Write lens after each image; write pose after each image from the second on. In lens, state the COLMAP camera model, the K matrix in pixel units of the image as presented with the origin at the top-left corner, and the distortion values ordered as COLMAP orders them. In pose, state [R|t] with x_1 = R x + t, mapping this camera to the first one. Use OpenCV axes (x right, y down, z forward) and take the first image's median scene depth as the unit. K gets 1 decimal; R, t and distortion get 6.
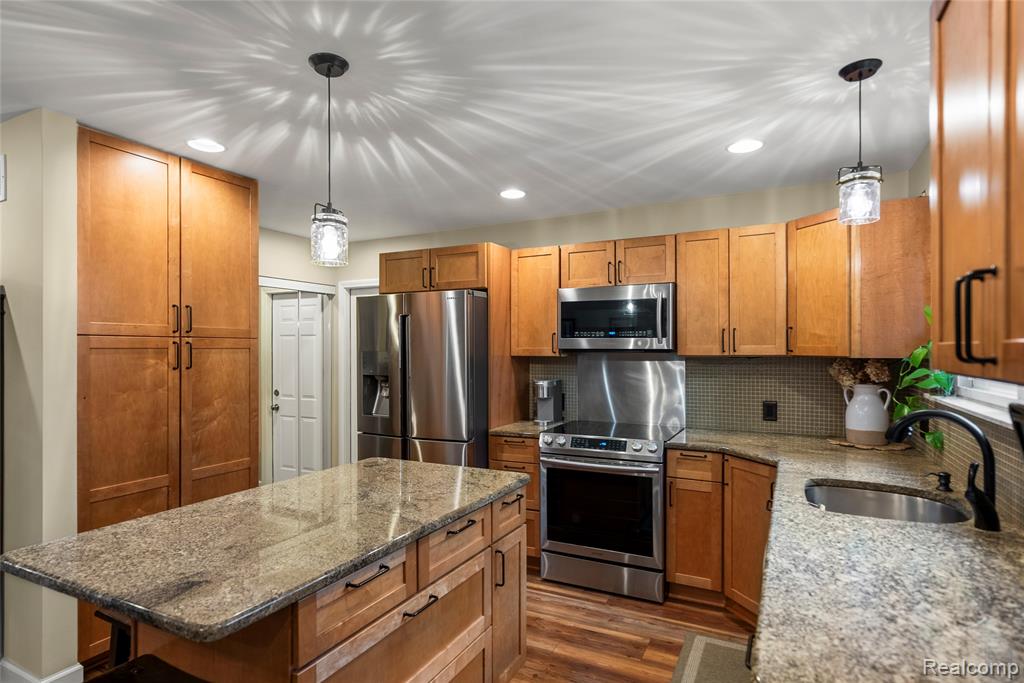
lens RADIAL K [[544.1, 0, 511.5], [0, 544.1, 350.6], [0, 0, 1]] dist [0.001784, 0.002803]
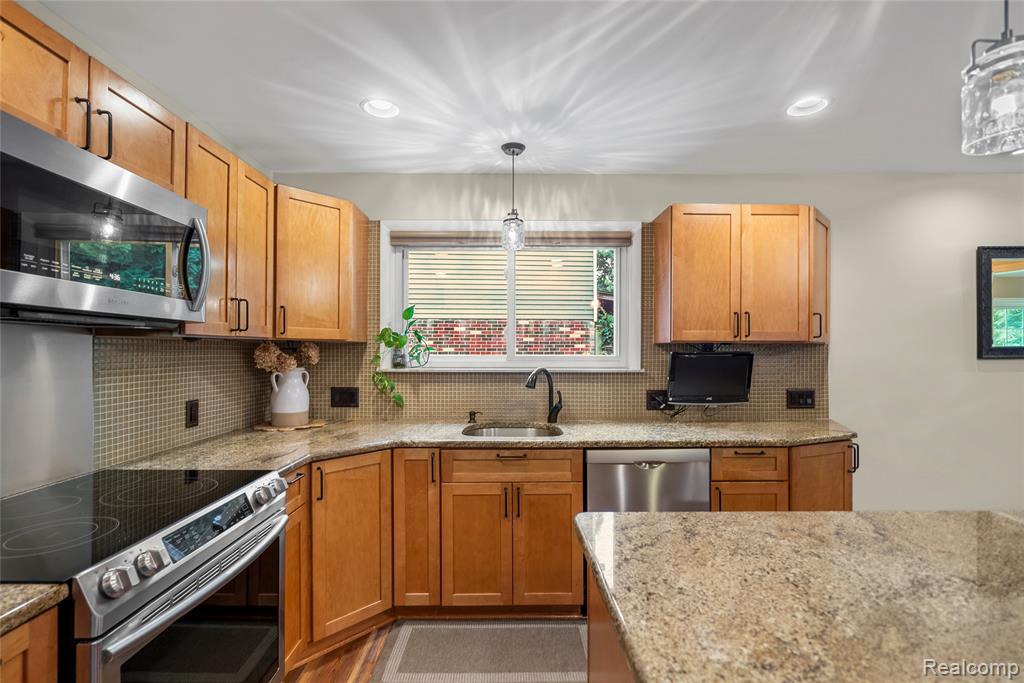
lens RADIAL K [[464.8, 0, 511.0], [0, 464.8, 348.6], [0, 0, 1]] dist [-0.011936, 0.004809]
pose [[-0.460222, 0.005894, 0.887785, -0.358647], [0.002378, 0.999983, -0.005406, 0.034570], [-0.887801, -0.000377, -0.460227, 1.152301]]
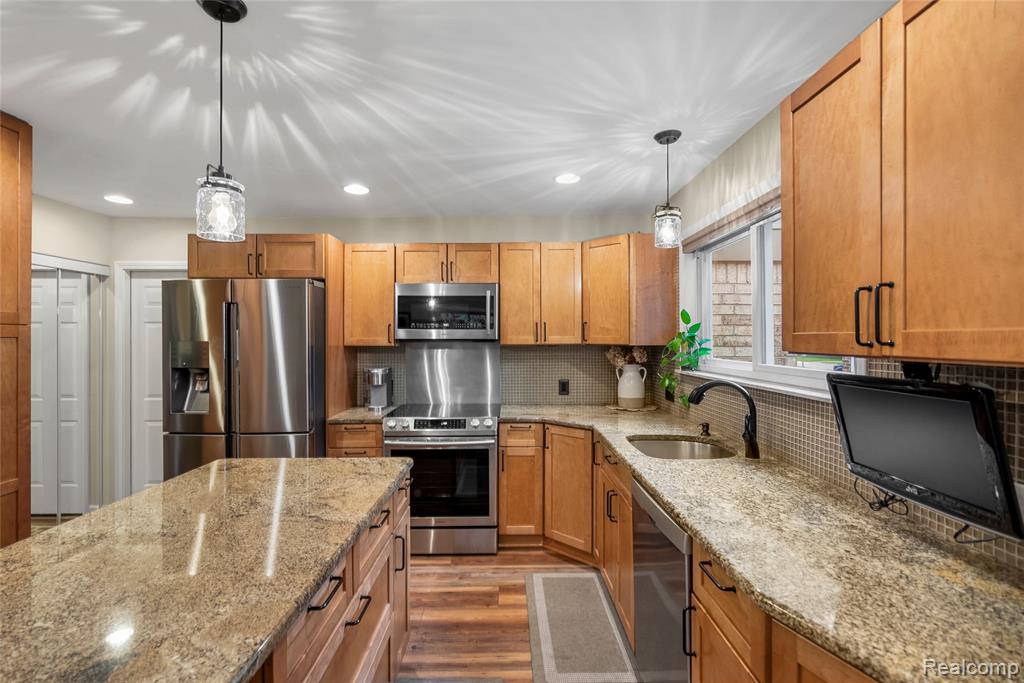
lens RADIAL K [[464.8, 0, 510.1], [0, 464.8, 340.1], [0, 0, 1]] dist [-0.011936, 0.004809]
pose [[0.887442, 0.000191, 0.460919, -0.184712], [0.001303, 0.999995, -0.002923, 0.003071], [-0.460918, 0.003195, 0.887437, 0.103318]]
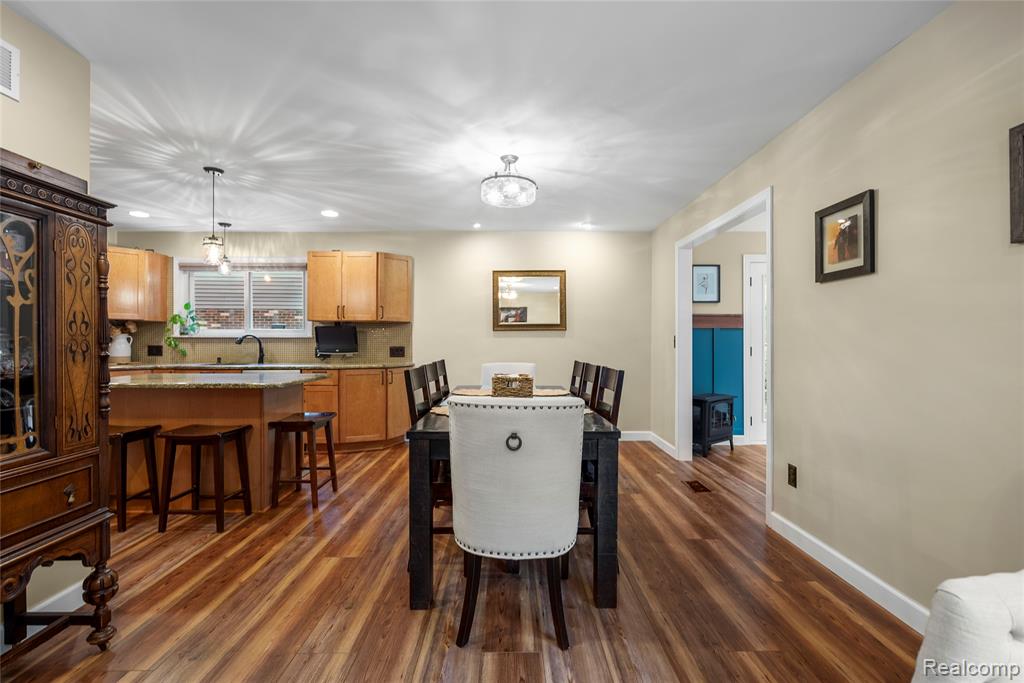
lens RADIAL K [[464.8, 0, 514.9], [0, 464.8, 340.2], [0, 0, 1]] dist [-0.011936, 0.004809]
pose [[-0.463633, 0.005013, 0.886013, -1.727189], [0.002318, 0.999987, -0.004445, 0.105654], [-0.886024, -0.000007, -0.463639, 0.550495]]
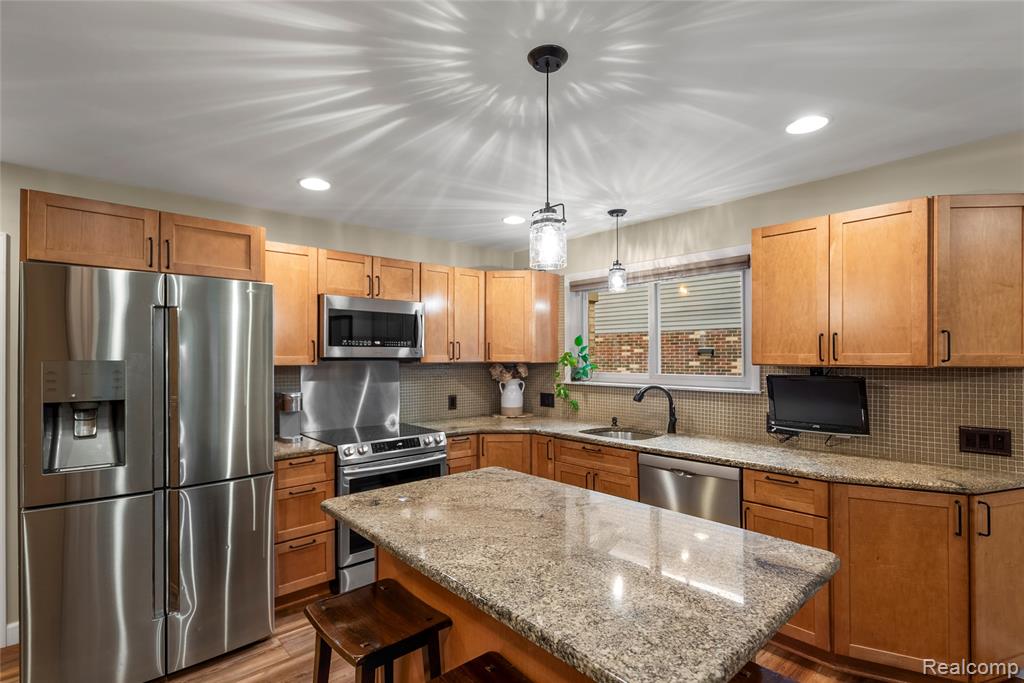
lens RADIAL K [[490.8, 0, 508.5], [0, 490.8, 356.3], [0, 0, 1]] dist [-0.002059, 0.001558]
pose [[0.367981, 0.002704, 0.929829, -0.803468], [0.004411, 0.999979, -0.004654, 0.000687], [-0.929823, 0.005814, 0.367962, 0.520110]]
